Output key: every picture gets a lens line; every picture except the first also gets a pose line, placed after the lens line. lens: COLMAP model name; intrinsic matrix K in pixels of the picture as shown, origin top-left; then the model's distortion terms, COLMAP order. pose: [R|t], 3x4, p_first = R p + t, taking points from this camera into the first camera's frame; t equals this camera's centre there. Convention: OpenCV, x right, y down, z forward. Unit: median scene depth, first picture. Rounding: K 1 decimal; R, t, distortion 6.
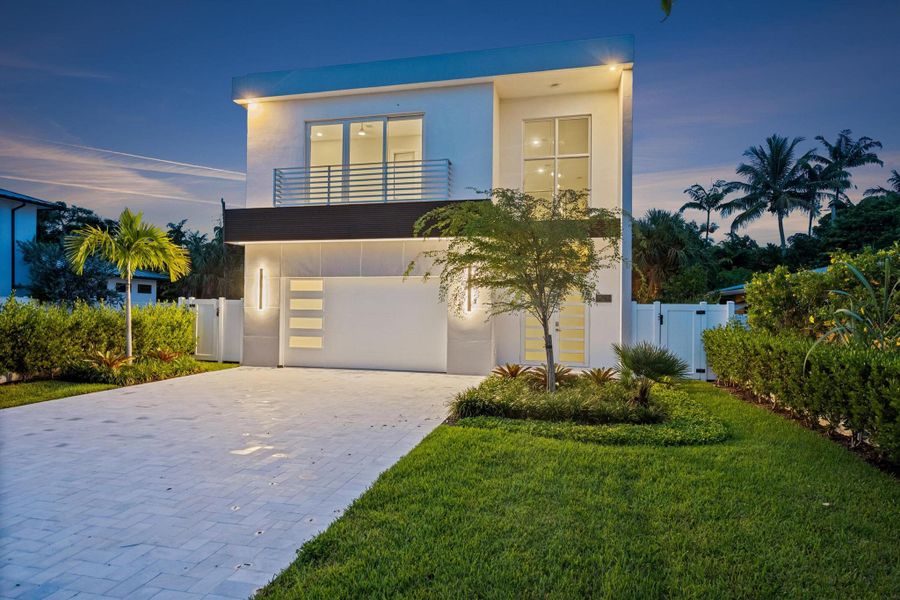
lens RADIAL K [[513.5, 0, 457.1], [0, 513.5, 306.1], [0, 0, 1]] dist [-0.008405, 0.003507]
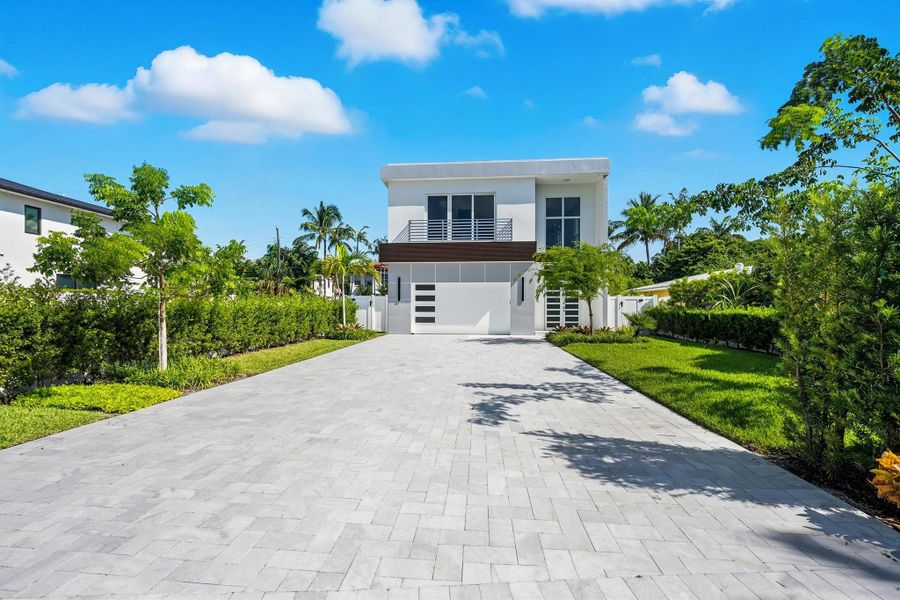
lens RADIAL K [[394.0, 0, 454.1], [0, 394.0, 314.1], [0, 0, 1]] dist [-0.000677, -0.000838]
pose [[0.989234, -0.012545, 0.145806, -0.386782], [0.009134, 0.999669, 0.024041, 0.018801], [-0.146059, -0.022451, 0.989021, -0.339563]]
